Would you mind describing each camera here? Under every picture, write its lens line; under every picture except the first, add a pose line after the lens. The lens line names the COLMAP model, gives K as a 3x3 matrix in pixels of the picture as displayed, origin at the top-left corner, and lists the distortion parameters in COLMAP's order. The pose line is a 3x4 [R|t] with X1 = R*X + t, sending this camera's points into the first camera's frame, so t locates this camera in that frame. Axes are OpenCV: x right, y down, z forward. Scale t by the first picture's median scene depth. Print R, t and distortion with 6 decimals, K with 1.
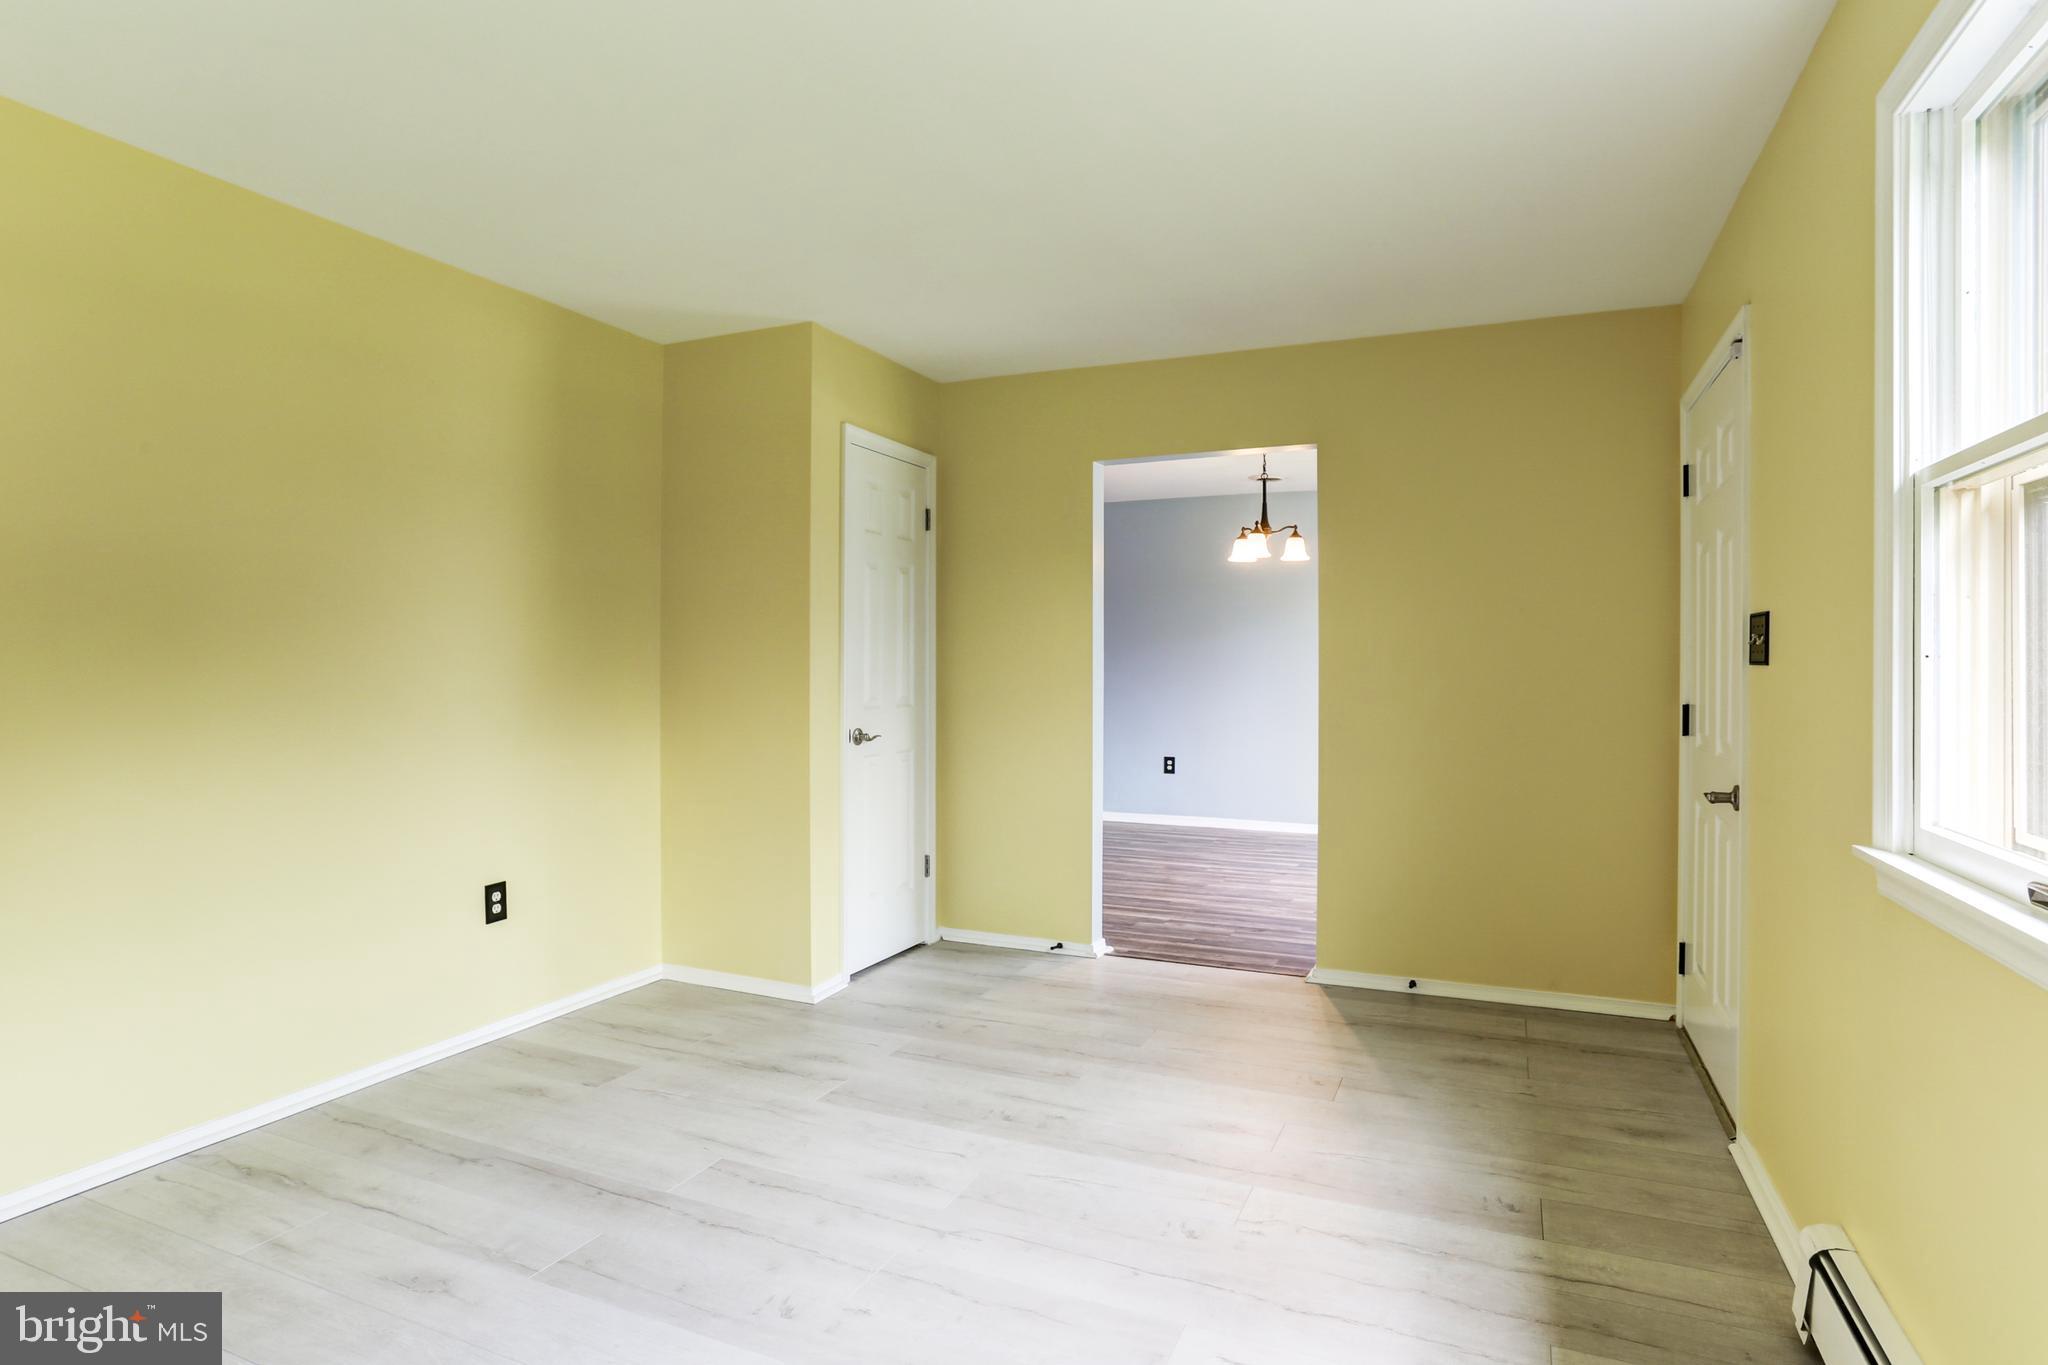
lens RADIAL K [[1152.6, 0, 1006.7], [0, 1152.6, 674.9], [0, 0, 1]] dist [-0.043906, 0.029094]
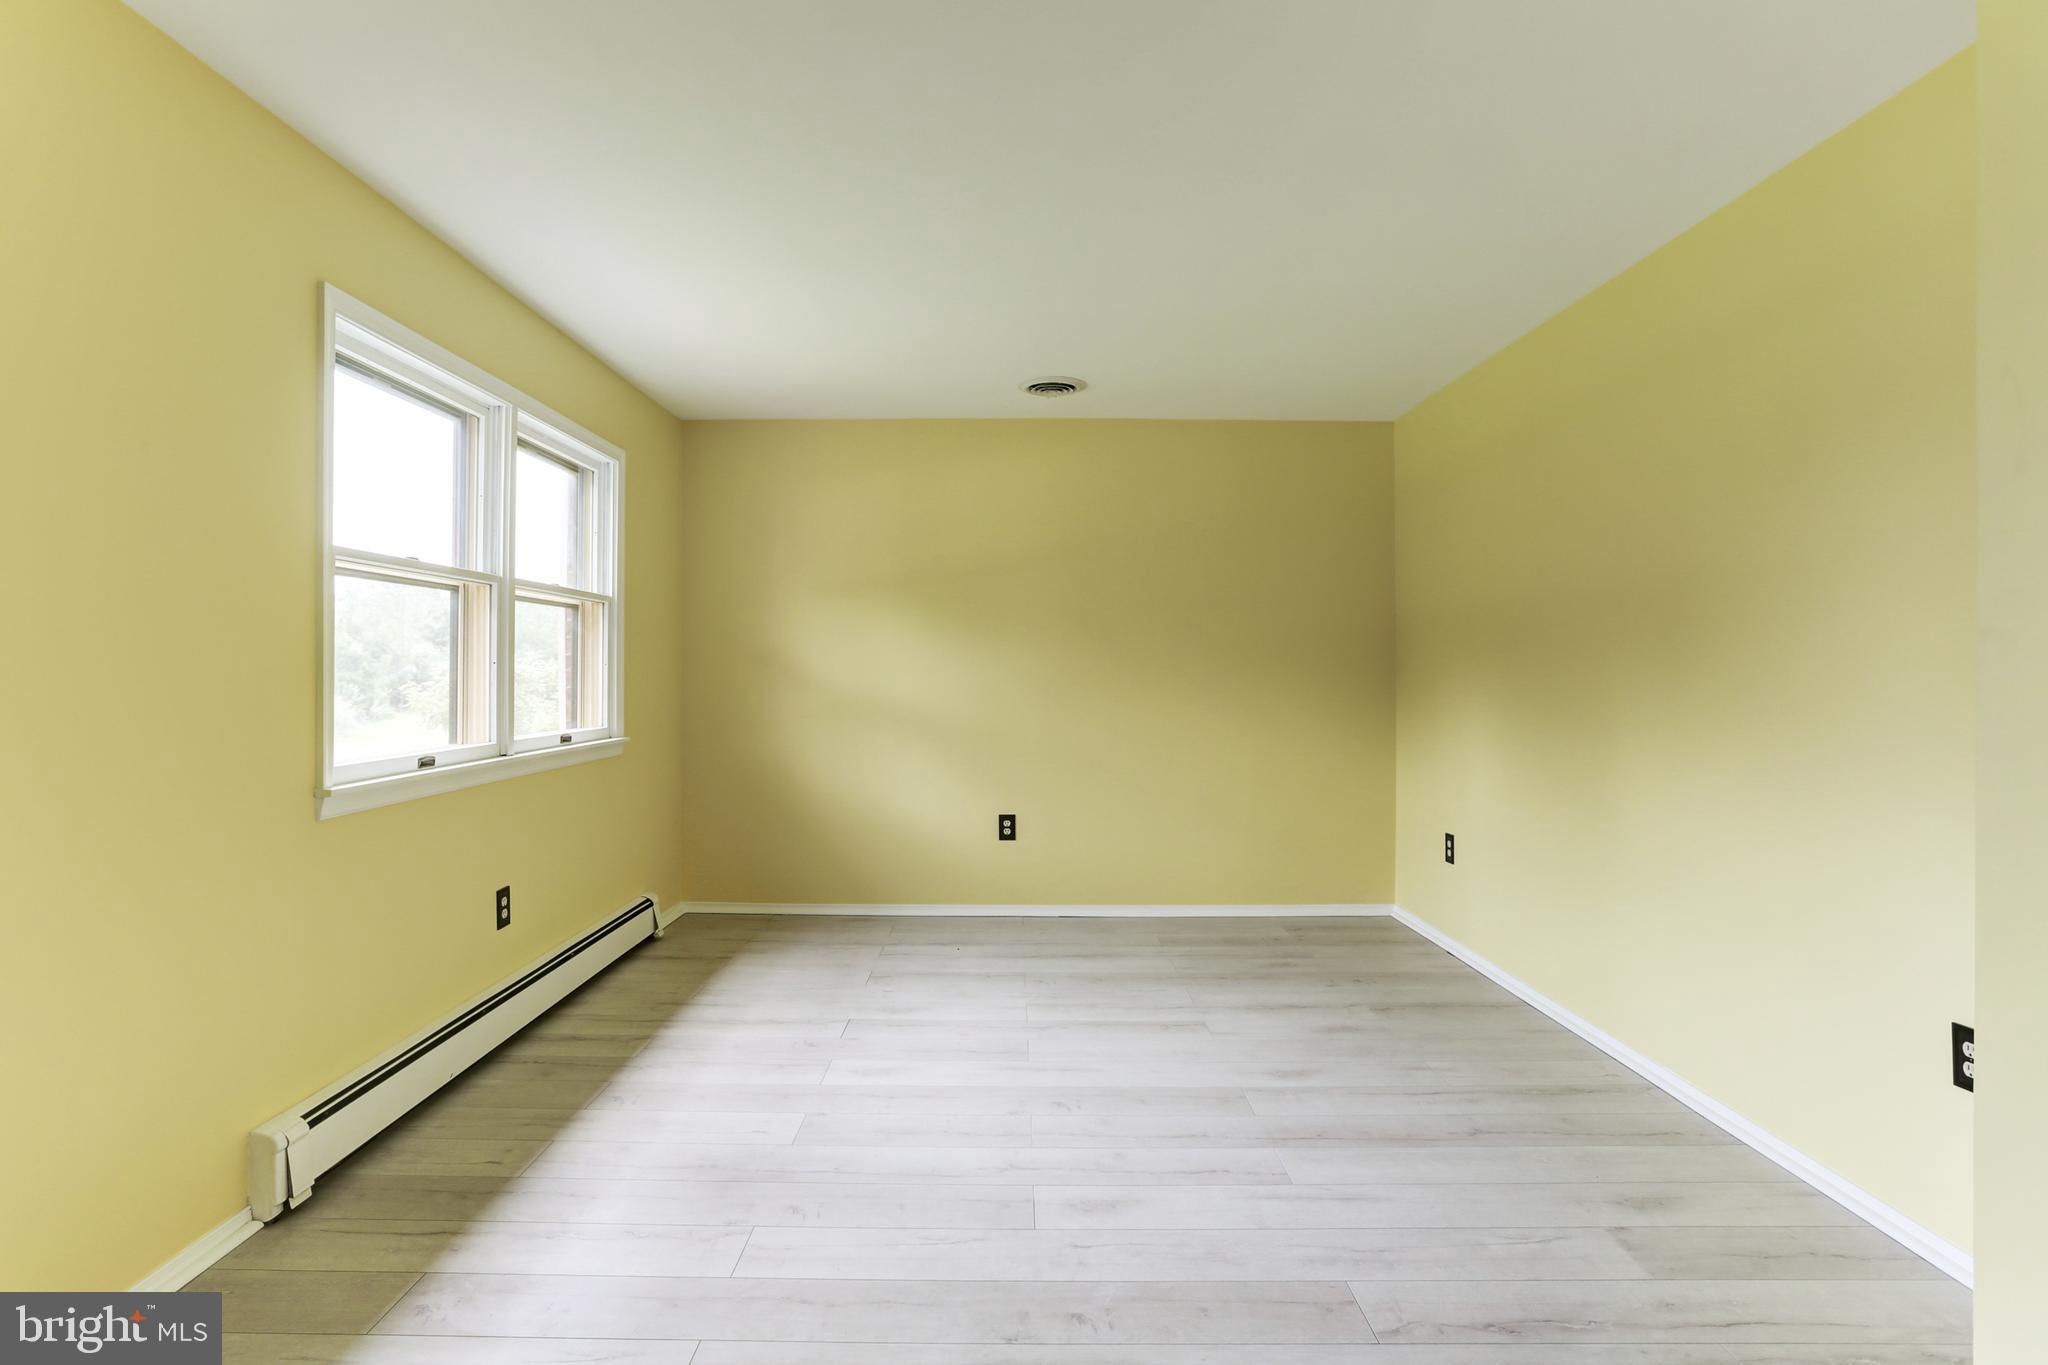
lens RADIAL K [[1076.5, 0, 1017.0], [0, 1076.5, 665.8], [0, 0, 1]] dist [-0.049310, 0.029179]
pose [[-0.913713, -0.002659, -0.406352, 0.343620], [-0.005164, 0.999974, 0.005069, -0.015918], [0.406328, 0.006730, -0.913702, 1.810353]]
